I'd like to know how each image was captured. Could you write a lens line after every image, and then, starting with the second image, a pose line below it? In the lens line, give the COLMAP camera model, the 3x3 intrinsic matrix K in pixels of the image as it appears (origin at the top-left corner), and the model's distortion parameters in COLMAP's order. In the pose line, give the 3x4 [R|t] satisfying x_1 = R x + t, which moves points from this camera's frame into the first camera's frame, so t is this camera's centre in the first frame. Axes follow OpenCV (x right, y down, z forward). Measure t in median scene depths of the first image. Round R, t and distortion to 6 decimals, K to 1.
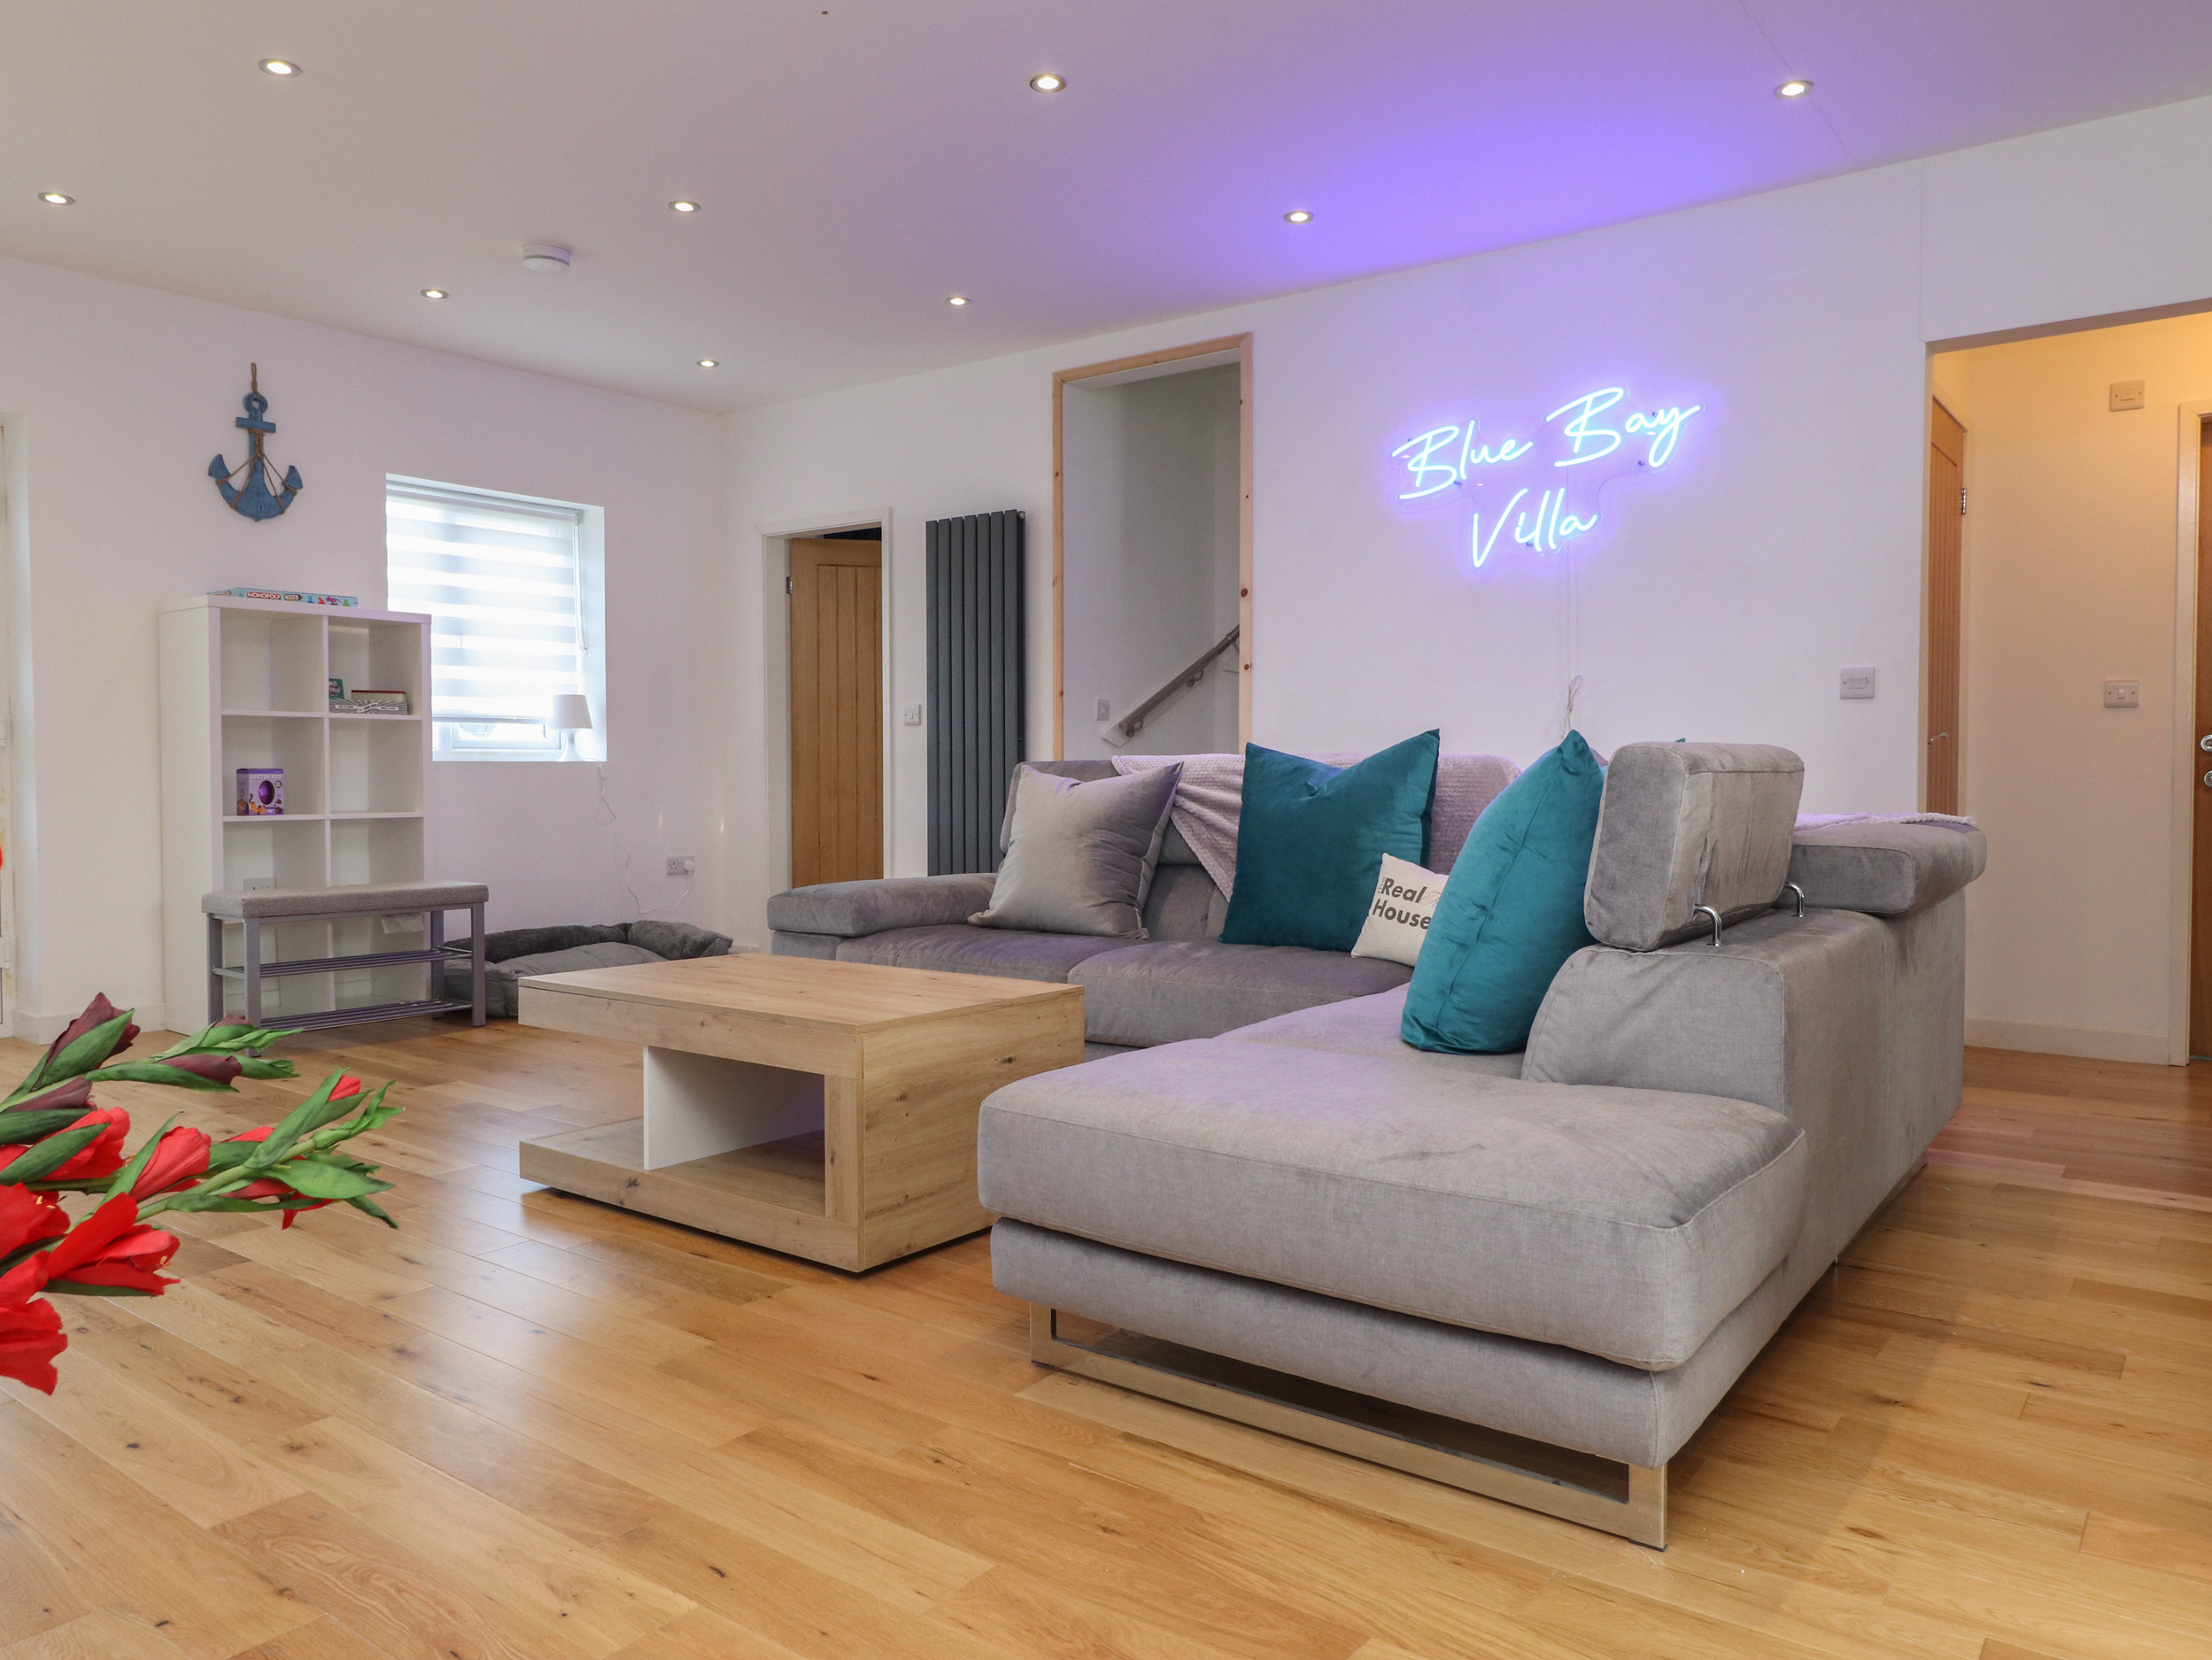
lens RADIAL K [[1555.1, 0, 1095.1], [0, 1555.1, 822.2], [0, 0, 1]] dist [0.001394, -0.002927]
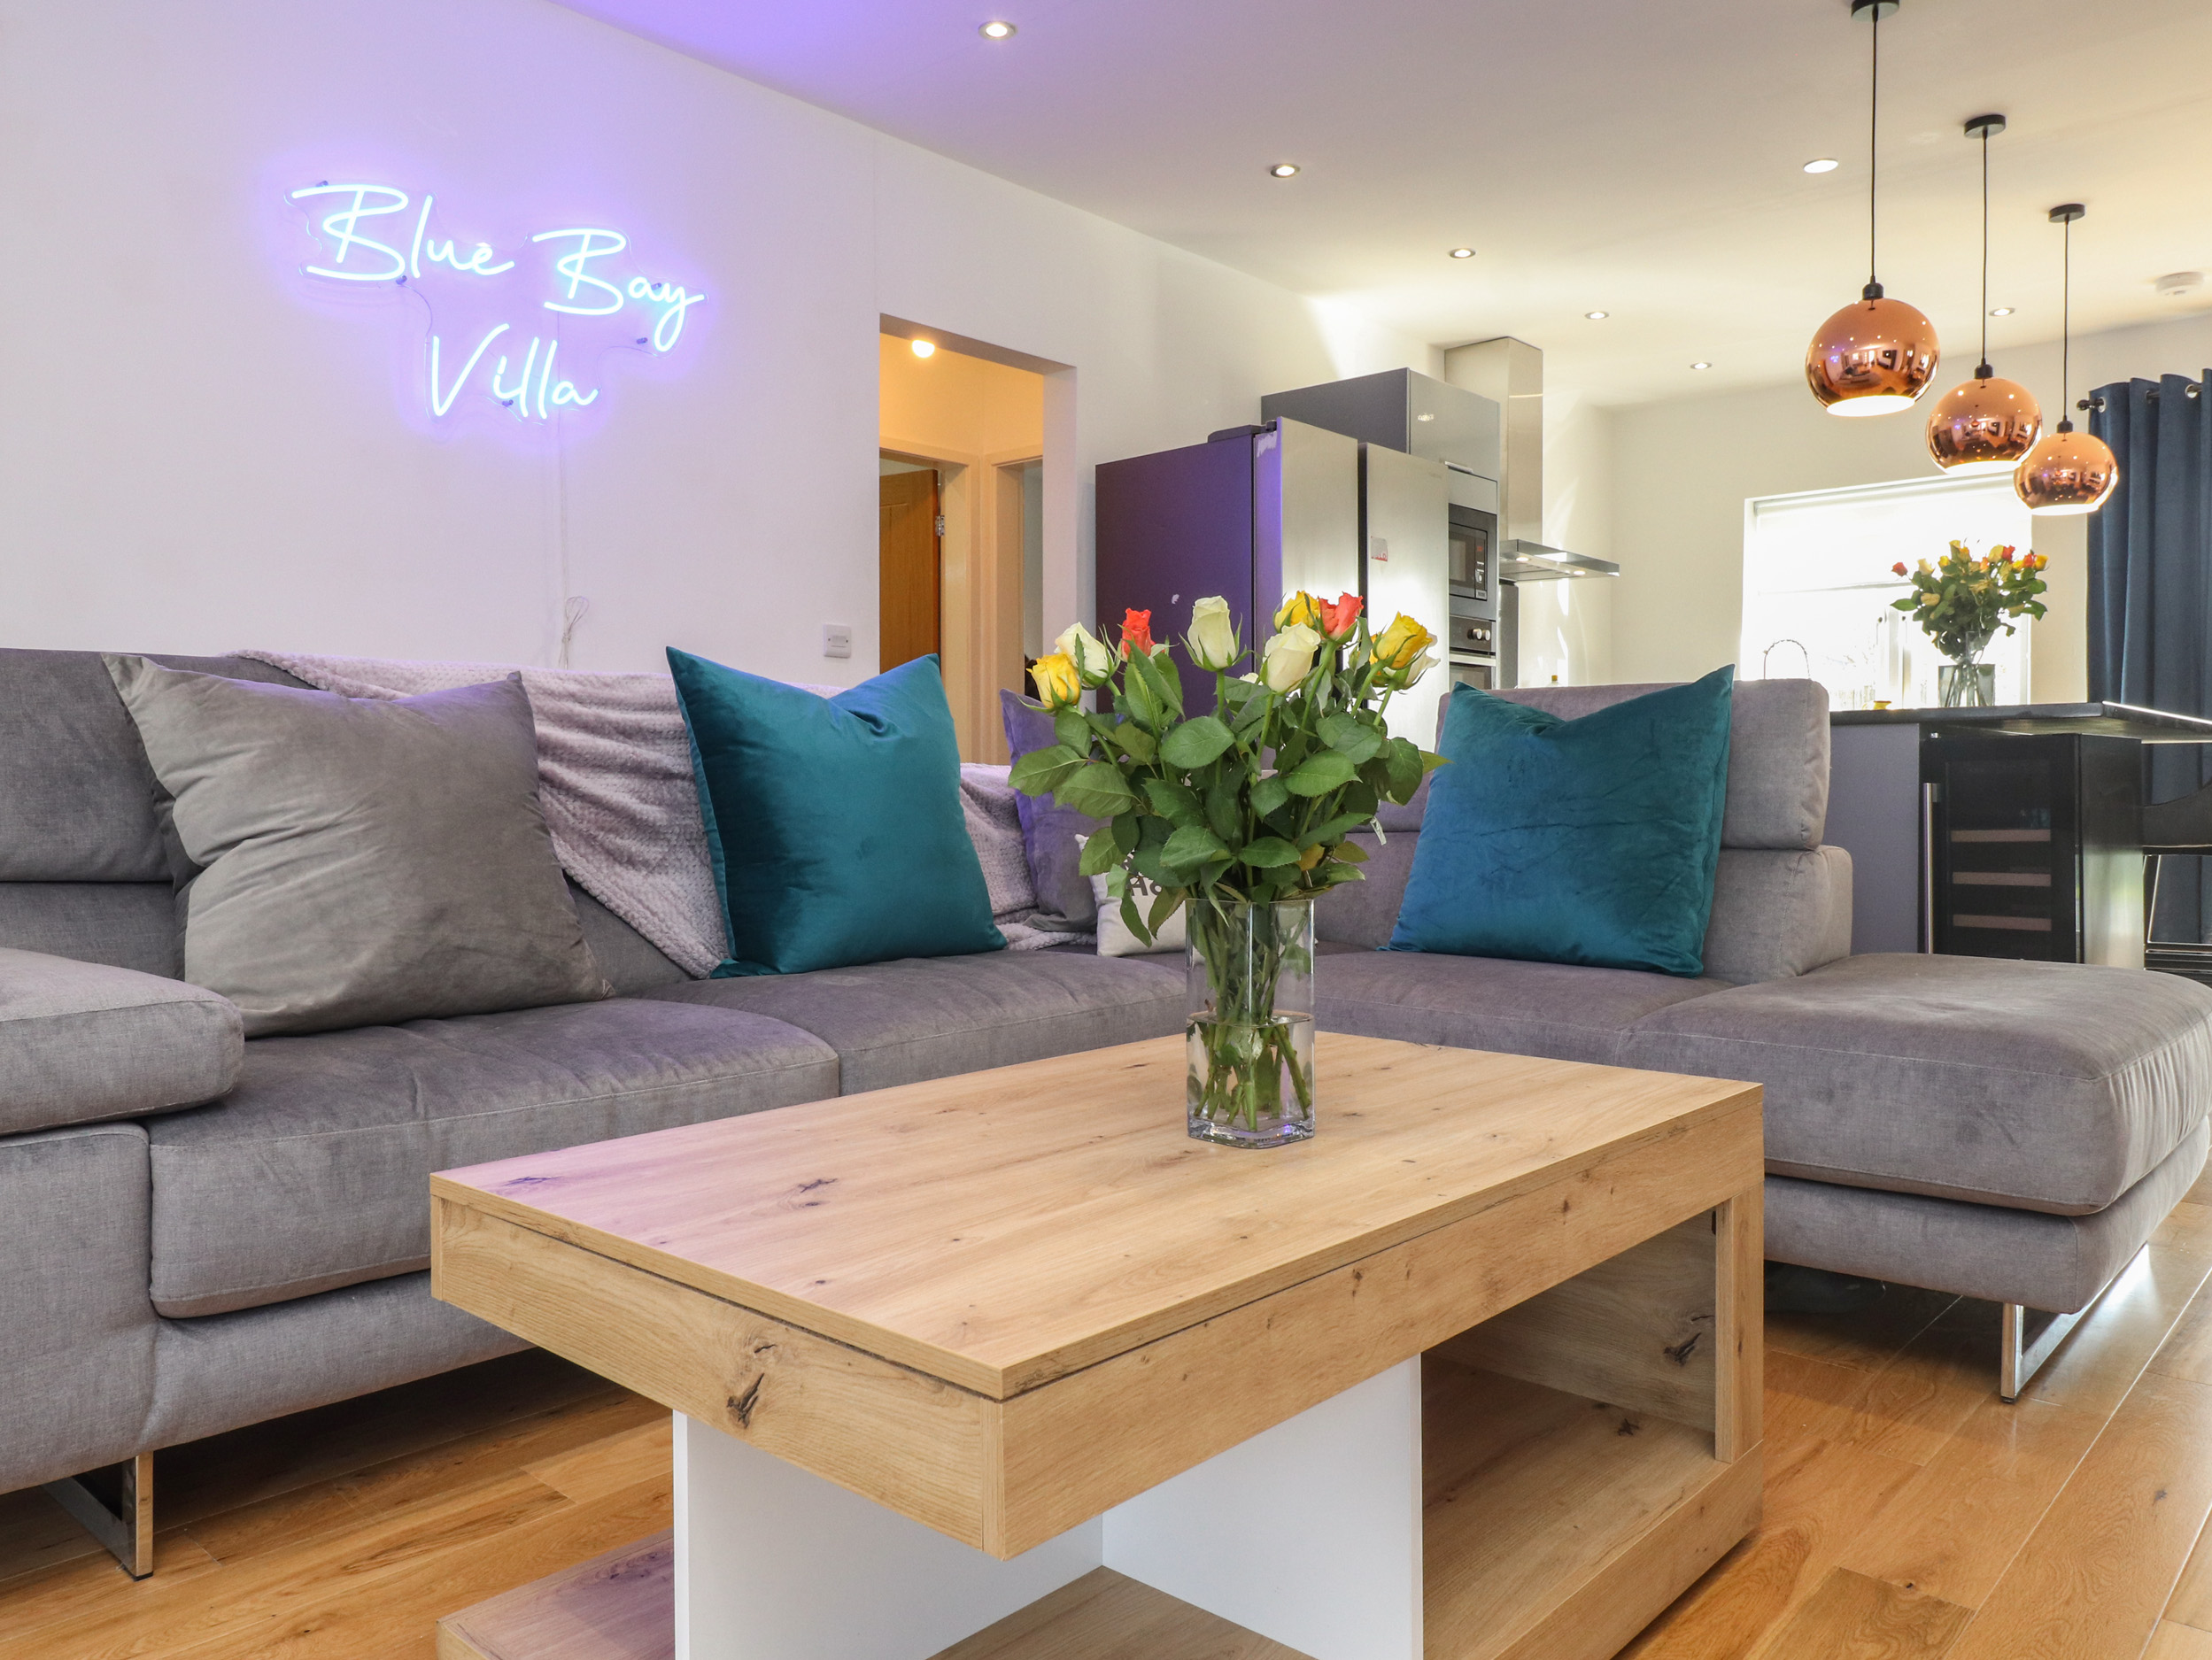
lens RADIAL K [[1590.0, 0, 1105.2], [0, 1590.0, 817.9], [0, 0, 1]] dist [0.008391, -0.005273]
pose [[0.073468, -0.021900, 0.997057, -0.425242], [0.029862, 0.999359, 0.019750, 0.005478], [-0.996850, 0.028323, 0.074075, 0.662531]]
